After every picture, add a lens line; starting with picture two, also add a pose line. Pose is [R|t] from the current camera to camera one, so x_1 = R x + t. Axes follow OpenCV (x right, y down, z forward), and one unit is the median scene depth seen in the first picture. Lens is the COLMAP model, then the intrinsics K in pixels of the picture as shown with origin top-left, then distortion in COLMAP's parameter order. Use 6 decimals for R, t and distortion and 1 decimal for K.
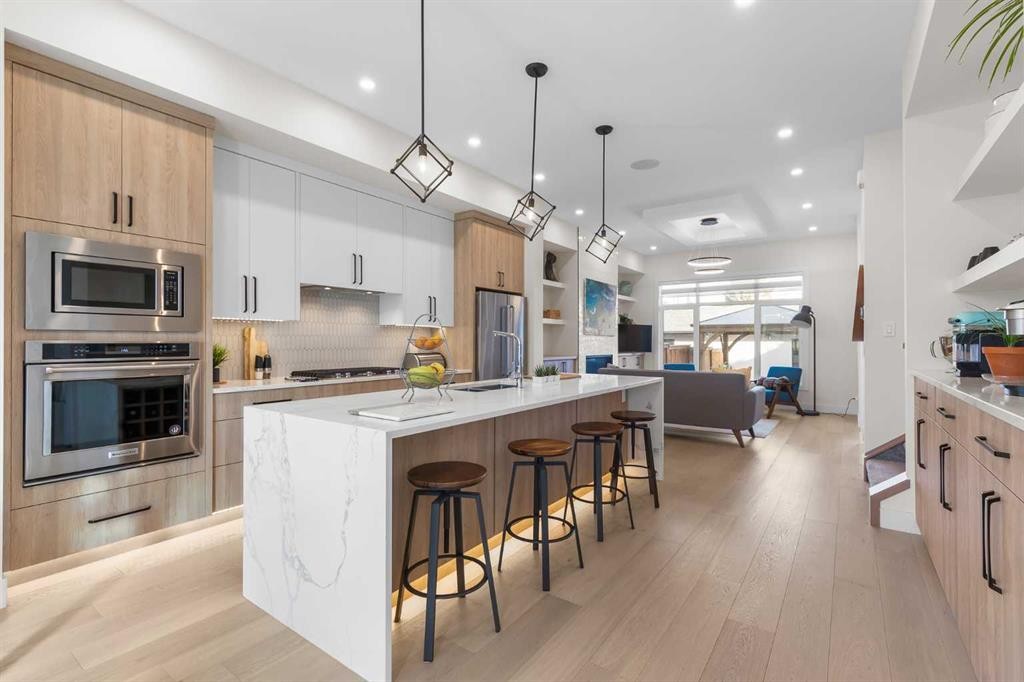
lens RADIAL K [[464.7, 0, 510.7], [0, 464.7, 340.2], [0, 0, 1]] dist [-0.001413, -0.000136]
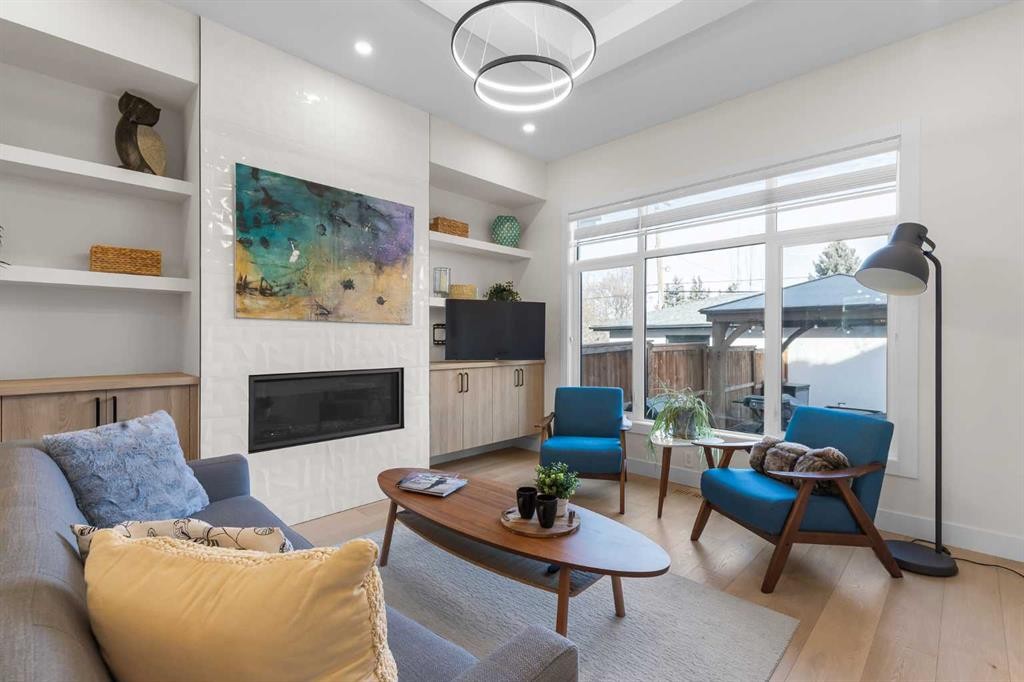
lens RADIAL K [[464.7, 0, 513.3], [0, 464.7, 339.9], [0, 0, 1]] dist [-0.001413, -0.000136]
pose [[0.988771, 0.000638, -0.149437, 0.373084], [0.000025, 0.999990, 0.004439, 0.003634], [0.149438, -0.004393, 0.988761, 0.578988]]
